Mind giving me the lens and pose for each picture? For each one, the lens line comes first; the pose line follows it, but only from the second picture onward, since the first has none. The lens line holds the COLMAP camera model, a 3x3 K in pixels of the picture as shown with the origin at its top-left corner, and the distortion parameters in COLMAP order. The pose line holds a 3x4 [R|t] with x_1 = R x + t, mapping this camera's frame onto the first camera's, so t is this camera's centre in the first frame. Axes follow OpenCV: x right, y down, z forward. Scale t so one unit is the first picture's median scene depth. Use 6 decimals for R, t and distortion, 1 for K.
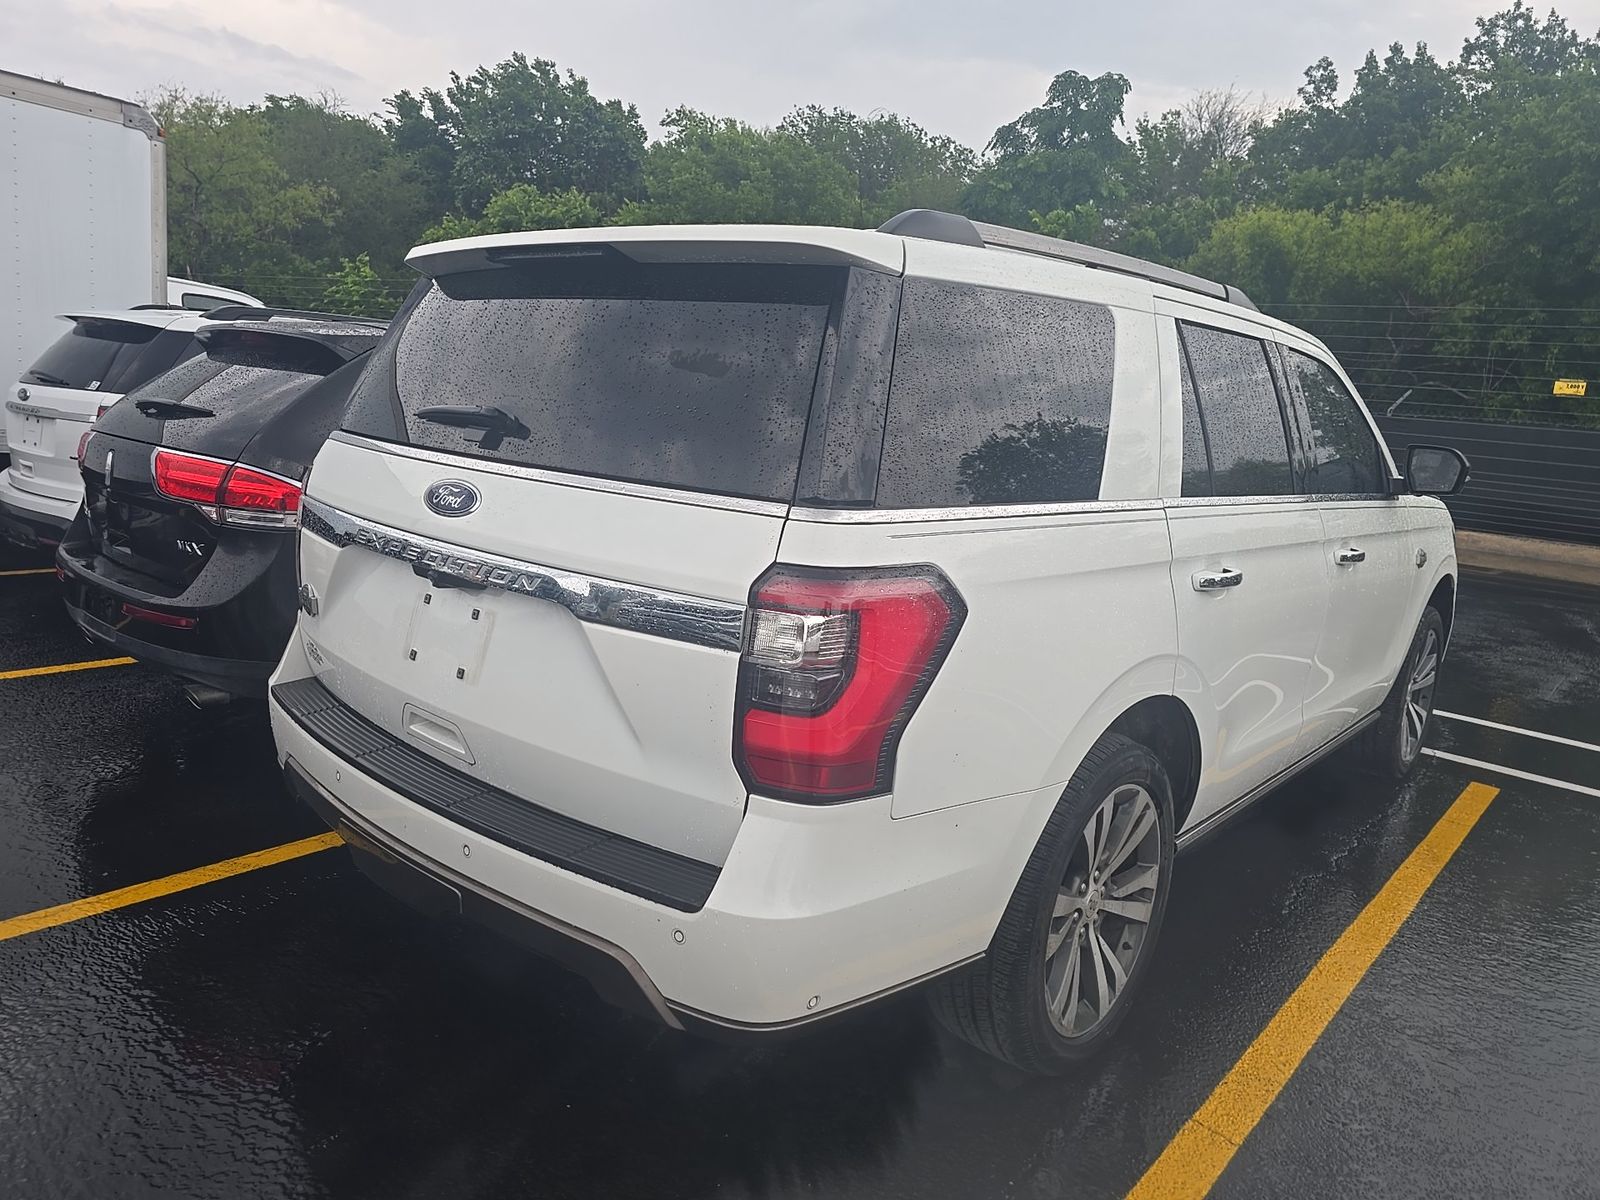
lens RADIAL K [[1073.0, 0, 801.3], [0, 1073.0, 592.2], [0, 0, 1]] dist [0.035913, -0.040940]
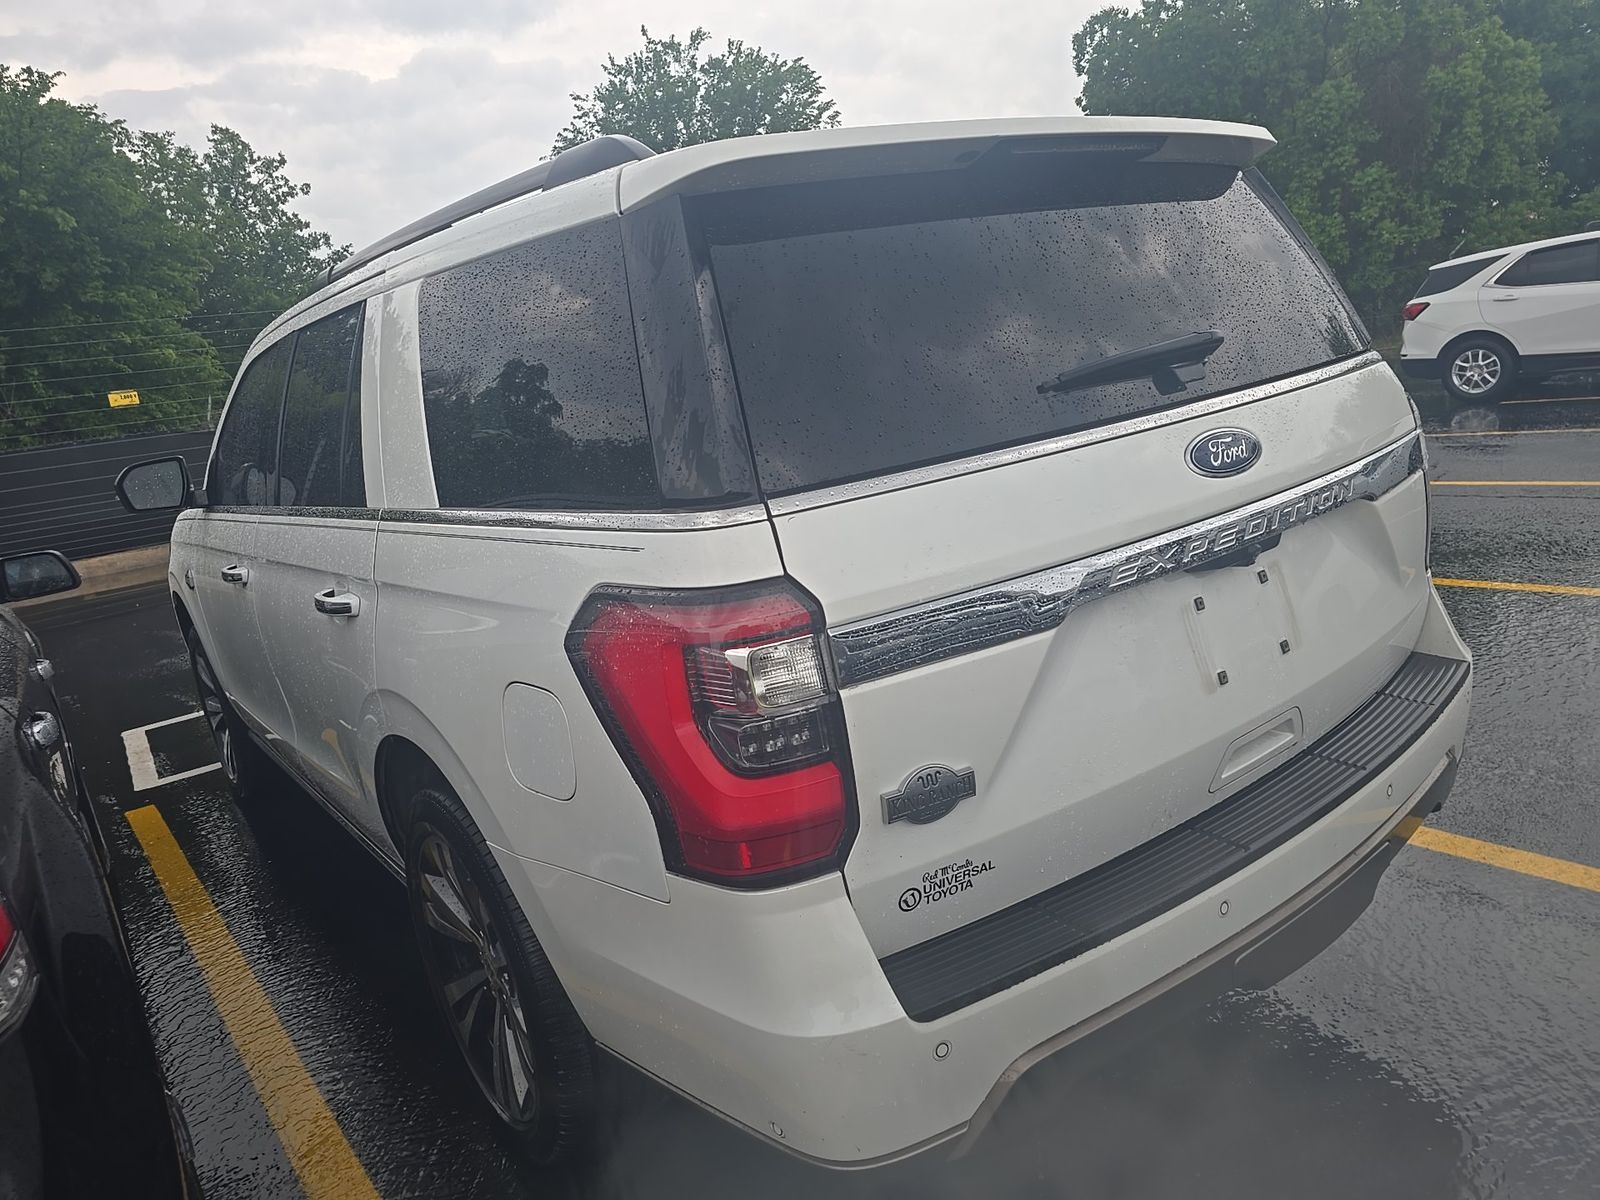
lens RADIAL K [[1063.8, 0, 800.0], [0, 1063.8, 600.0], [0, 0, 1]] dist [0.038527, -0.046924]
pose [[0.186938, -0.307138, 0.933124, -1.085759], [0.327454, 0.915028, 0.235581, -0.259866], [-0.926190, 0.261516, 0.271627, 1.055643]]
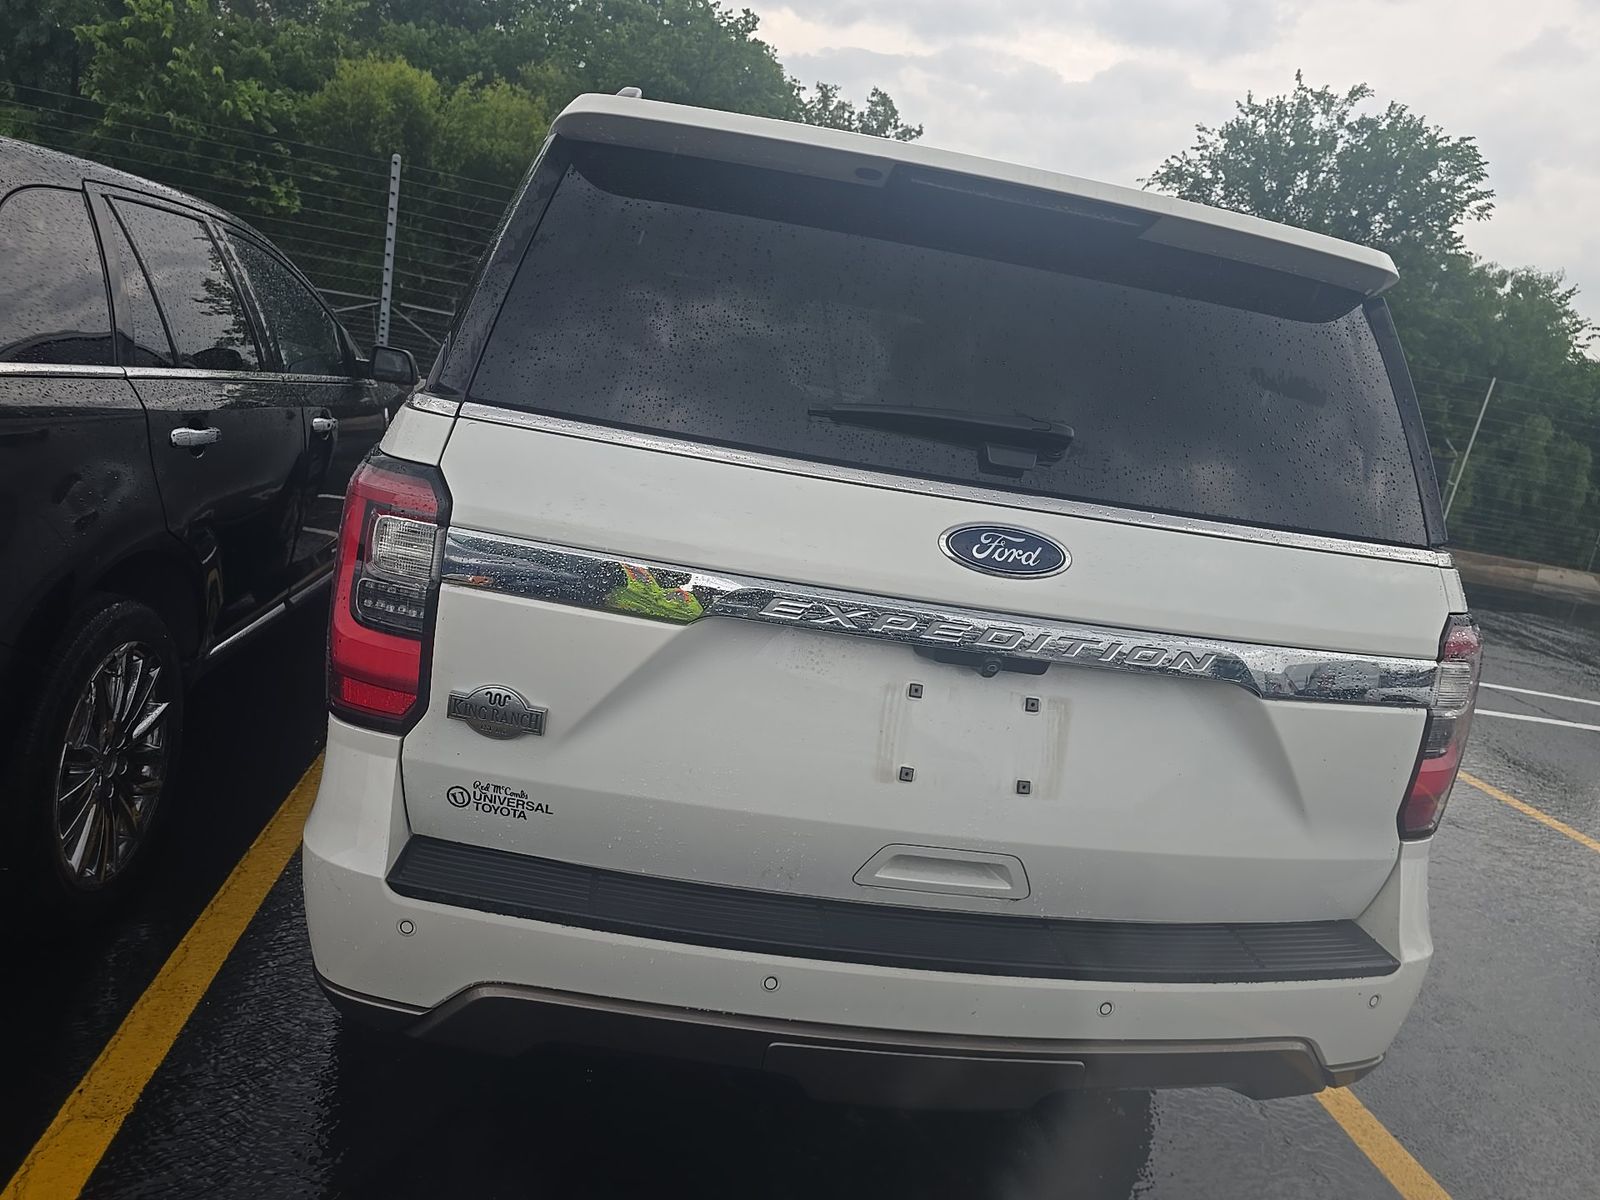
lens RADIAL K [[1073.0, 0, 801.3], [0, 1073.0, 592.2], [0, 0, 1]] dist [0.035913, -0.040940]
pose [[0.647985, -0.116045, 0.752761, -0.906436], [0.014358, 0.990011, 0.140259, -0.154122], [-0.761518, -0.080078, 0.643178, 0.619017]]
